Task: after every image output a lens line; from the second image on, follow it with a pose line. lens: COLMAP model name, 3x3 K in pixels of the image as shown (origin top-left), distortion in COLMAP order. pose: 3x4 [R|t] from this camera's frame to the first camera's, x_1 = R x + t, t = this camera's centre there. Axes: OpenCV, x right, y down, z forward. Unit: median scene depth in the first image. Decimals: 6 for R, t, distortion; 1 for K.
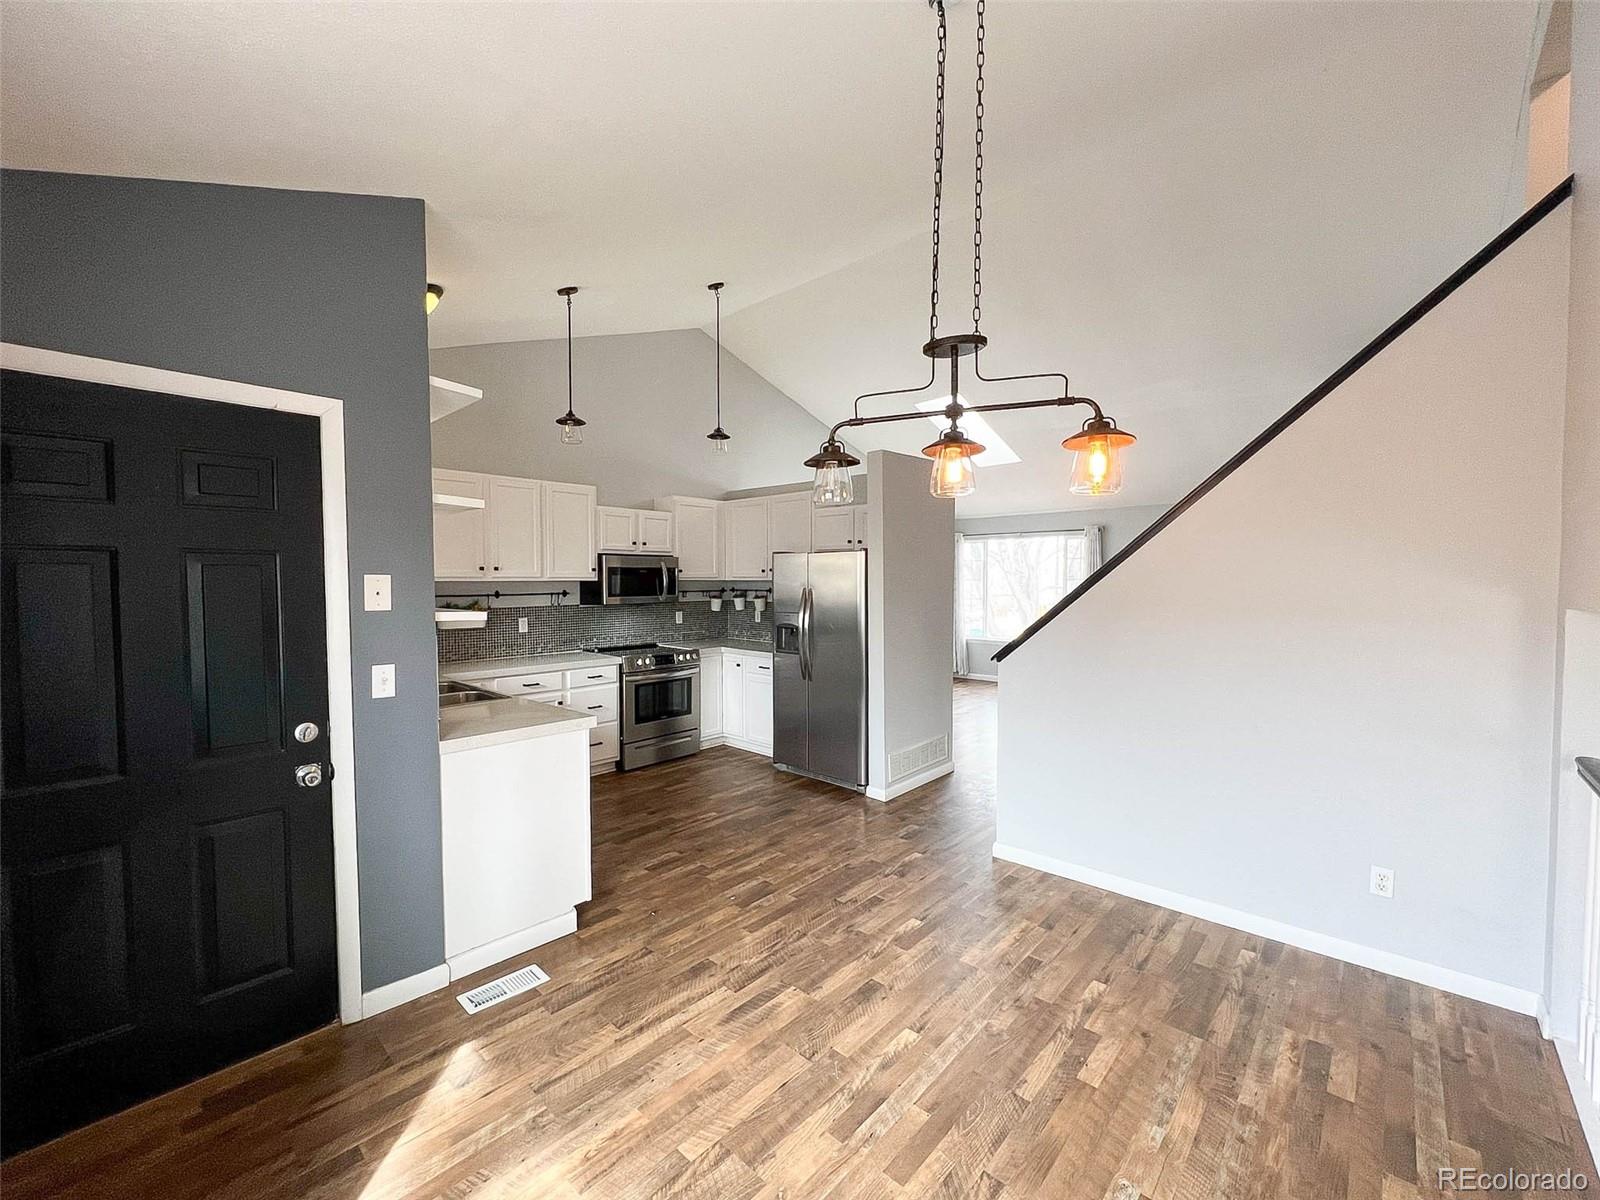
lens RADIAL K [[650.0, 0, 800.0], [0, 650.0, 600.0], [0, 0, 1]] dist [0.000136, 0.000297]
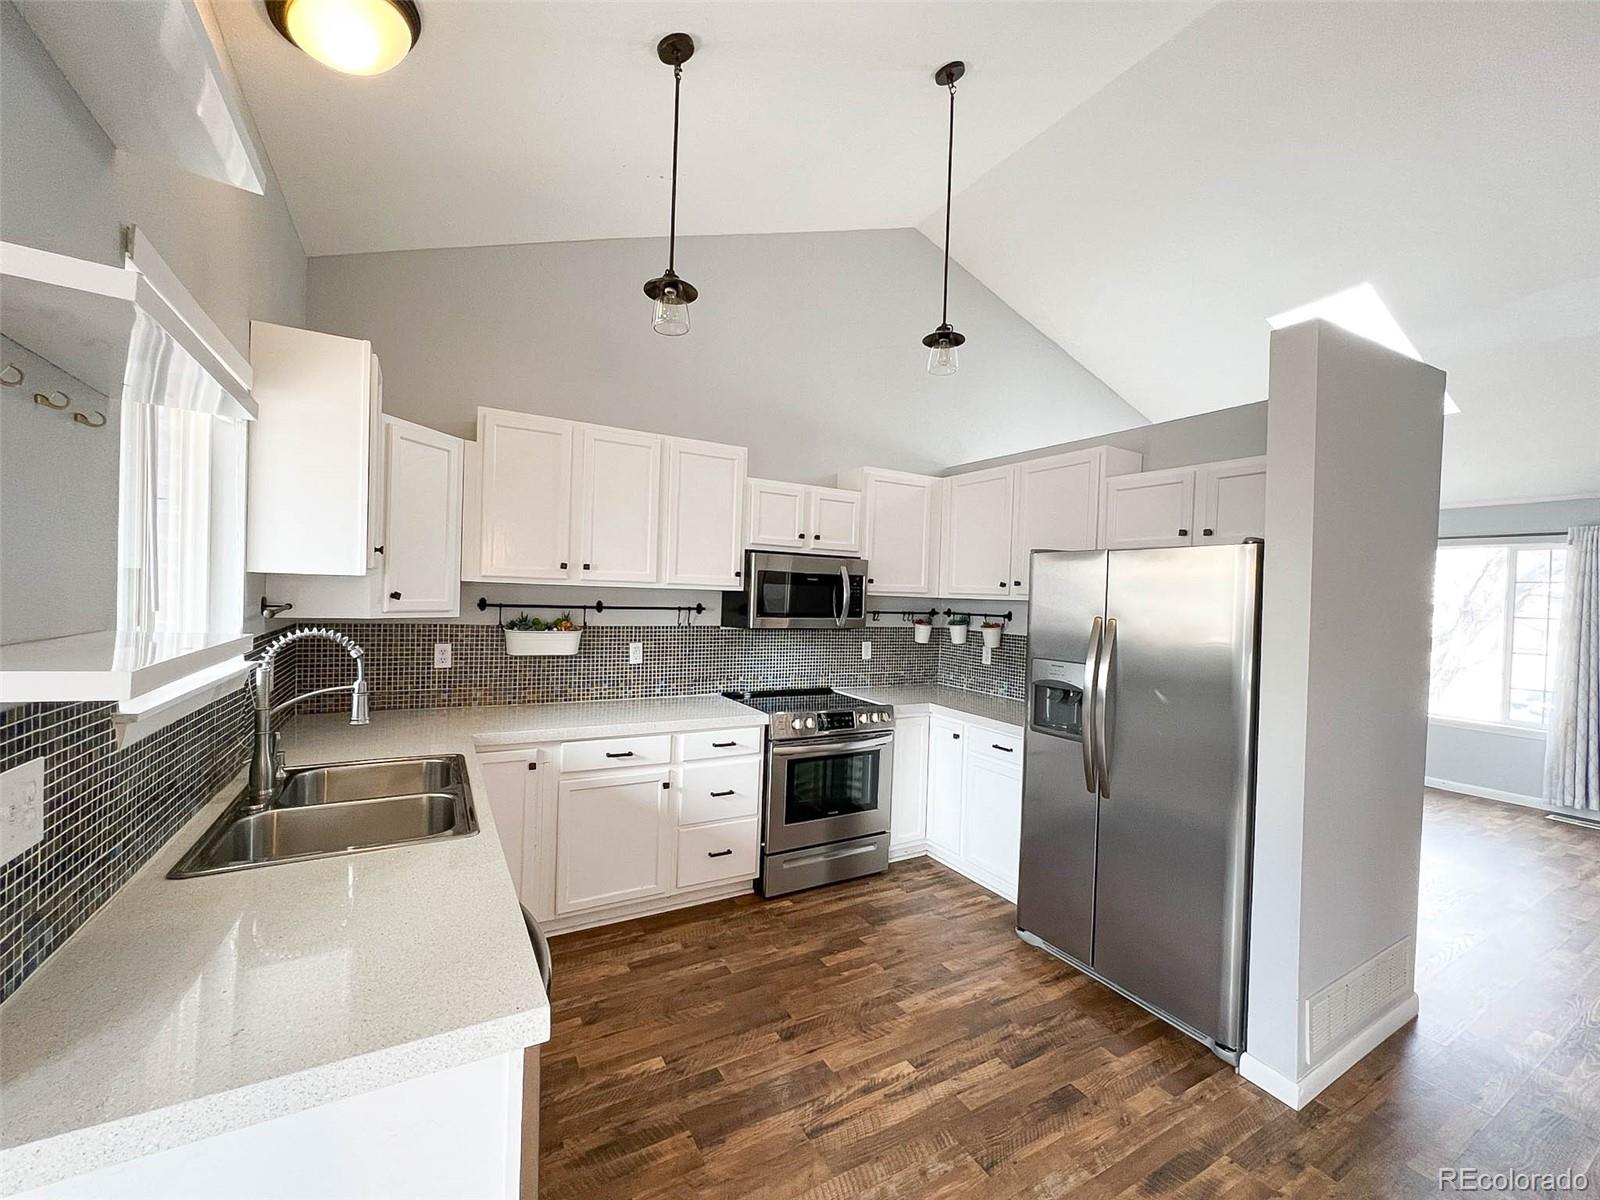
lens RADIAL K [[650.0, 0, 800.0], [0, 650.0, 600.0], [0, 0, 1]] dist [0.000136, 0.000297]
pose [[0.952779, 0.036289, -0.301488, -0.059800], [-0.044706, 0.998778, -0.021061, -0.009734], [0.300355, 0.033545, 0.953237, 0.396327]]
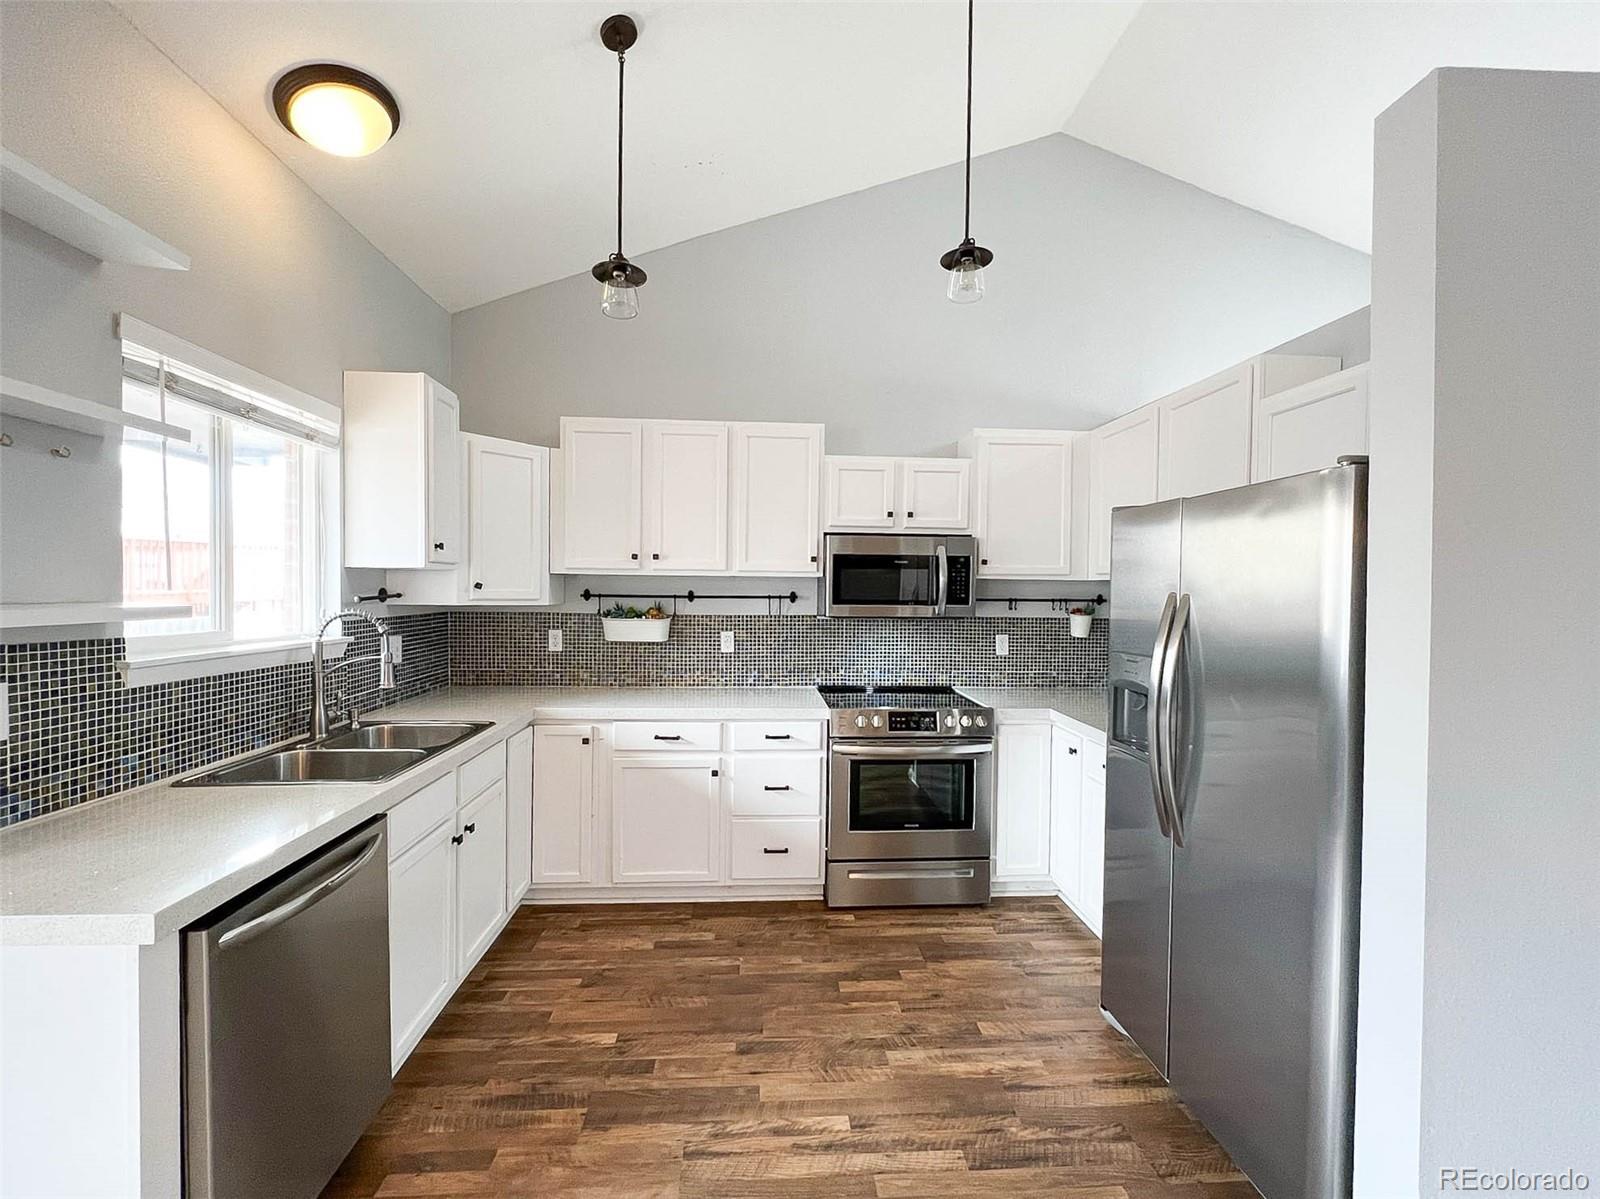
lens RADIAL K [[672.0, 0, 800.0], [0, 672.0, 599.5], [0, 0, 1]] dist [-0.000554, -0.000010]
pose [[0.724852, 0.021477, -0.688570, 0.111215], [-0.034707, 0.999383, -0.005365, -0.004535], [0.688030, 0.027787, 0.725150, 0.529192]]
